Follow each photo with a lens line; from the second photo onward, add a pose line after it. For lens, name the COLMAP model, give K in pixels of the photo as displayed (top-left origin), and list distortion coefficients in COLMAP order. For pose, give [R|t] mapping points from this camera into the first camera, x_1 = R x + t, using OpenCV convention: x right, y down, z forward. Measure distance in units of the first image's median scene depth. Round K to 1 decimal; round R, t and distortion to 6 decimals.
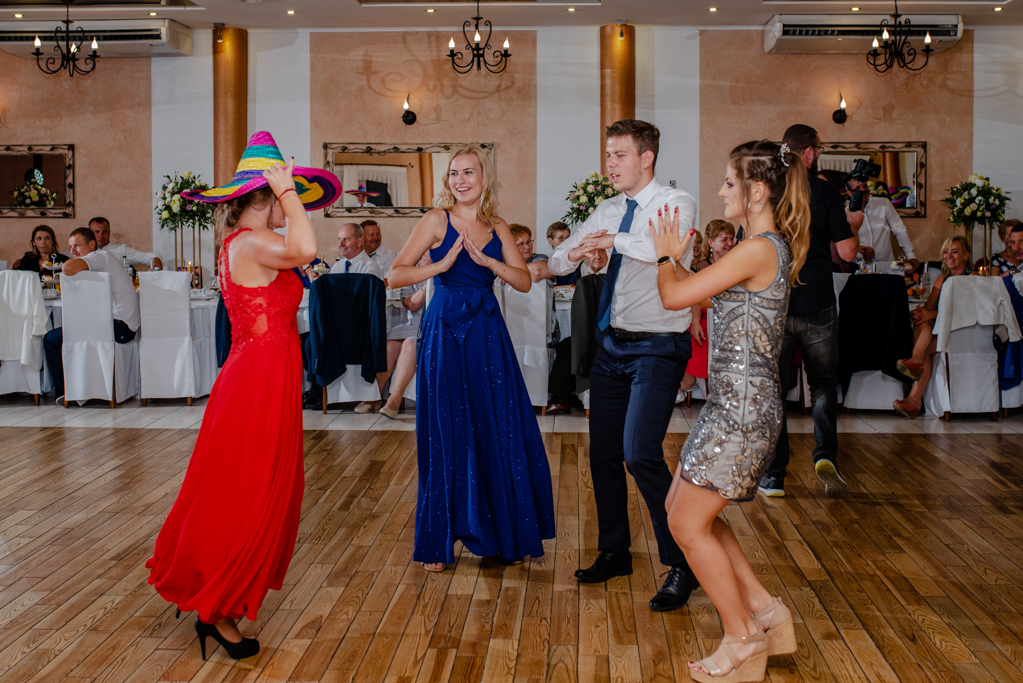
lens RADIAL K [[2103.5, 0, 511.5], [0, 2103.5, 341.5], [0, 0, 1]] dist [-0.079899, -0.317246]
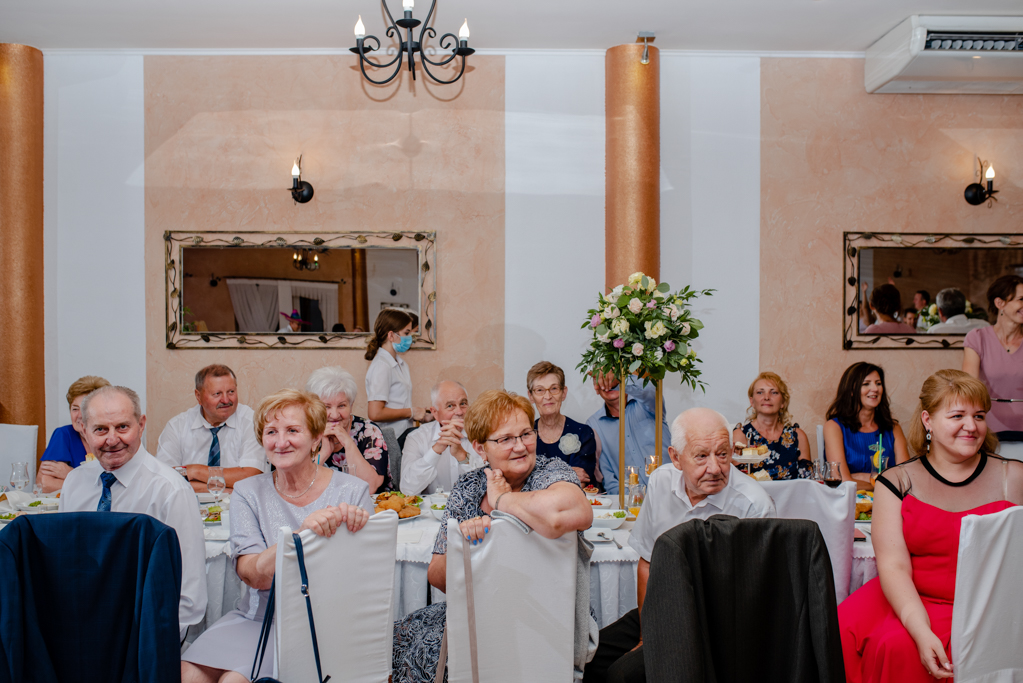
lens RADIAL K [[2103.5, 0, 511.5], [0, 2103.5, 341.5], [0, 0, 1]] dist [-0.079899, -0.317246]
pose [[0.999556, 0.002290, 0.029713, -0.004778], [-0.000638, 0.998459, -0.055498, -0.027141], [-0.029795, 0.055454, 0.998017, 0.375419]]
